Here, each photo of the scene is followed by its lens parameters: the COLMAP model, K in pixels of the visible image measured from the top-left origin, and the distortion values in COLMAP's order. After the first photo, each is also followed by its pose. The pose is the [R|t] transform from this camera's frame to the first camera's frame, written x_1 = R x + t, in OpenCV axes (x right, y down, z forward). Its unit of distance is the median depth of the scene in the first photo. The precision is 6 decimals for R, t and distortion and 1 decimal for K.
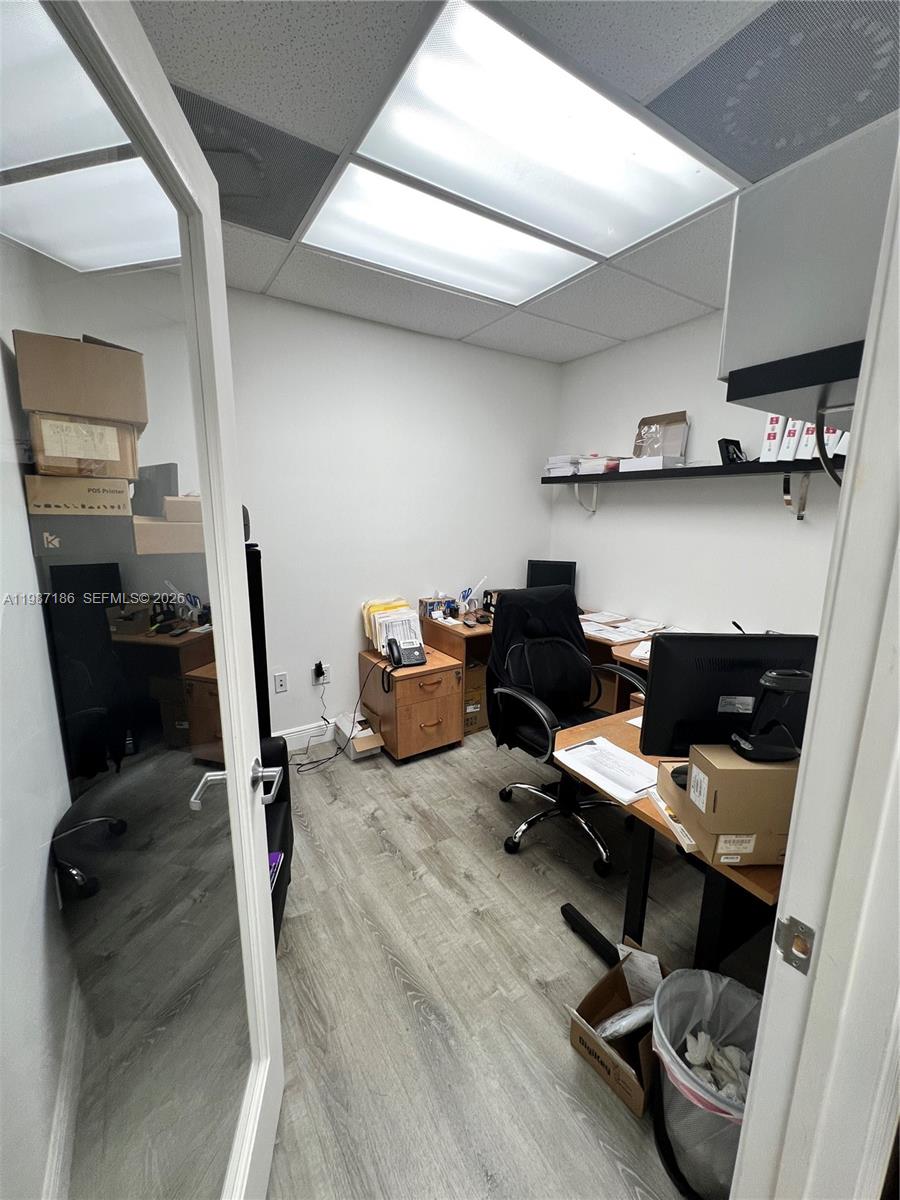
lens RADIAL K [[480.2, 0, 445.0], [0, 480.2, 601.2], [0, 0, 1]] dist [-0.000609, -0.000153]
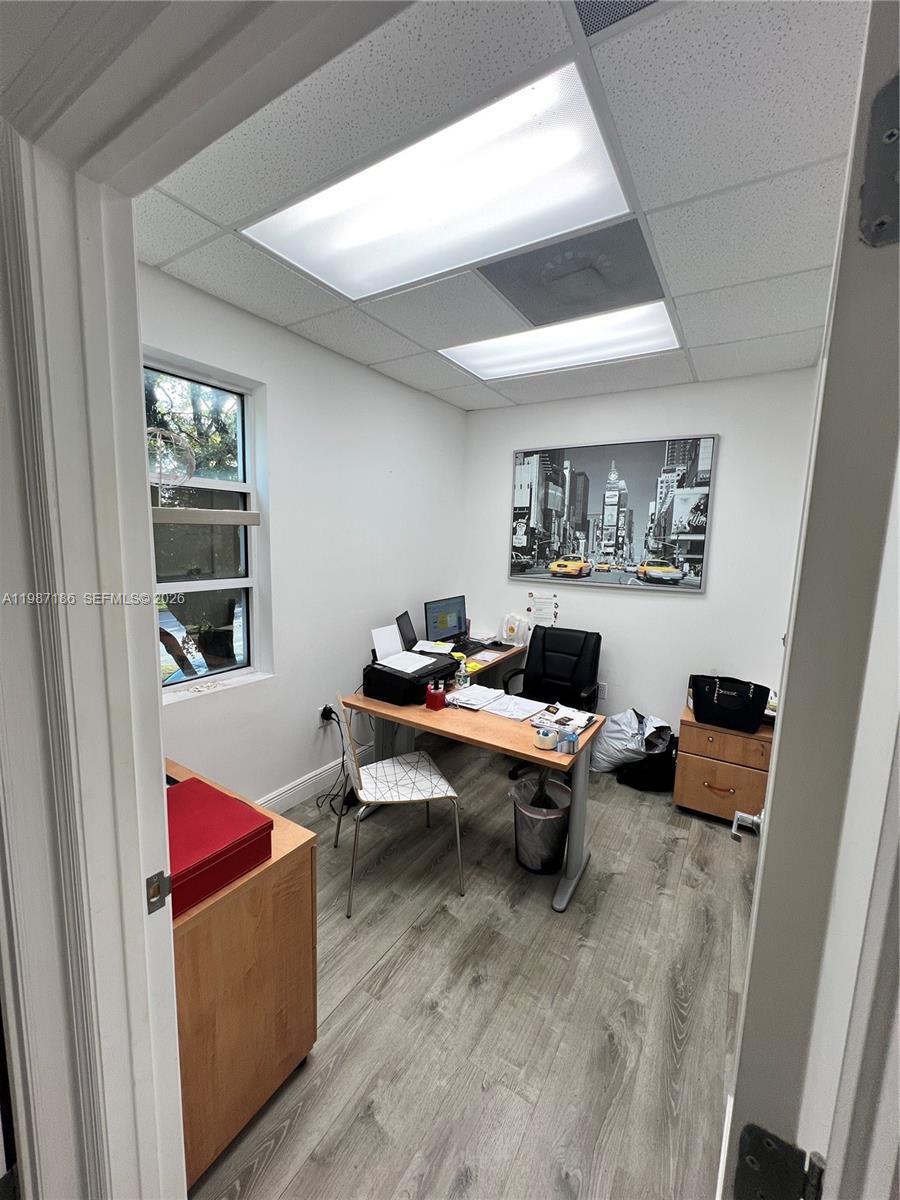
lens RADIAL K [[480.2, 0, 445.0], [0, 480.2, 601.2], [0, 0, 1]] dist [-0.000609, -0.000153]
pose [[0.419734, 0.129173, -0.898408, 0.793159], [-0.203007, 0.978106, 0.045788, -0.123453], [0.884653, 0.163165, 0.436767, 0.533900]]
